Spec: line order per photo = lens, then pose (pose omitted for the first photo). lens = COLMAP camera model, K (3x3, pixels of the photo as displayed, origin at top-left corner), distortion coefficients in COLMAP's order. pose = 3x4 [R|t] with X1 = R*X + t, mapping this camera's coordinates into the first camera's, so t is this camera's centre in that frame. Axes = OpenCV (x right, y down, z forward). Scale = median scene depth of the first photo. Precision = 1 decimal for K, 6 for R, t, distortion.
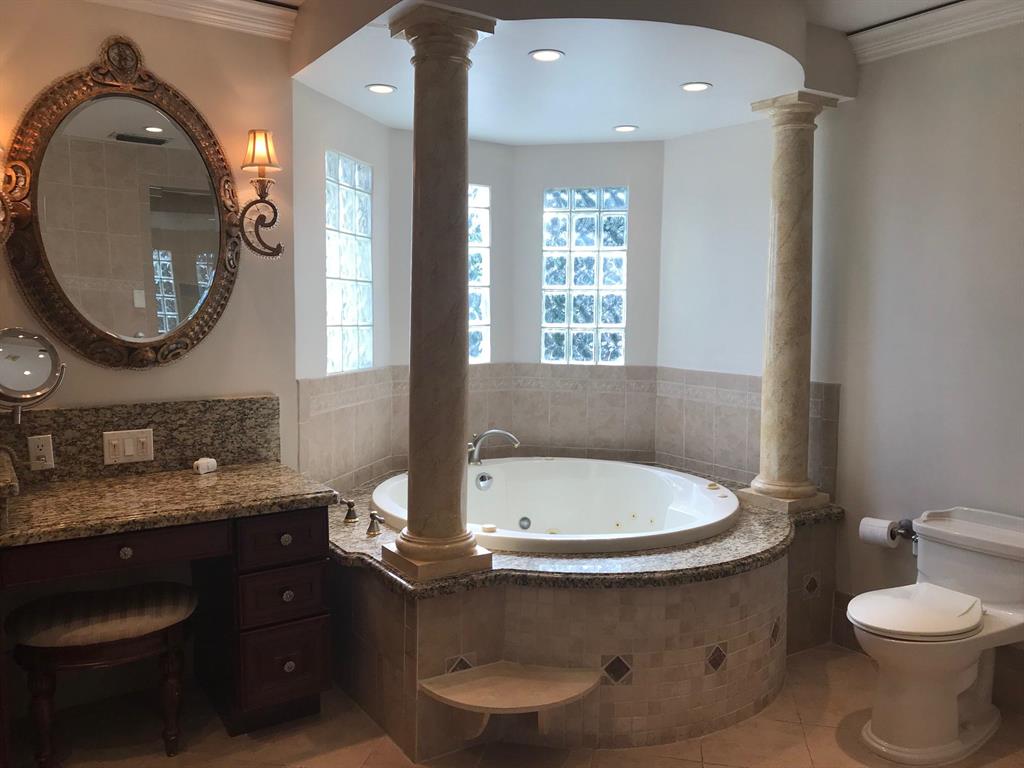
lens RADIAL K [[840.8, 0, 512.6], [0, 840.8, 377.7], [0, 0, 1]] dist [0.033204, -0.034389]
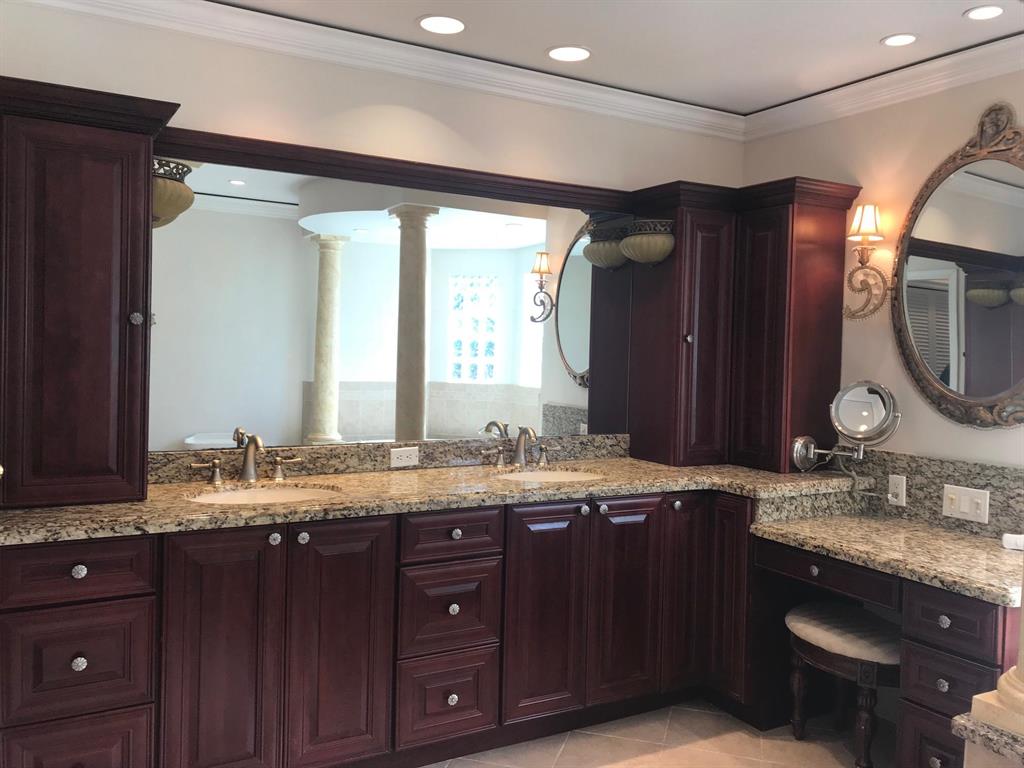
lens RADIAL K [[840.8, 0, 512.7], [0, 840.8, 385.8], [0, 0, 1]] dist [0.033204, -0.034389]
pose [[-0.069897, 0.034568, -0.996955, 0.601735], [-0.117119, 0.992203, 0.042614, -0.039051], [0.990655, 0.119741, -0.065303, 0.524162]]
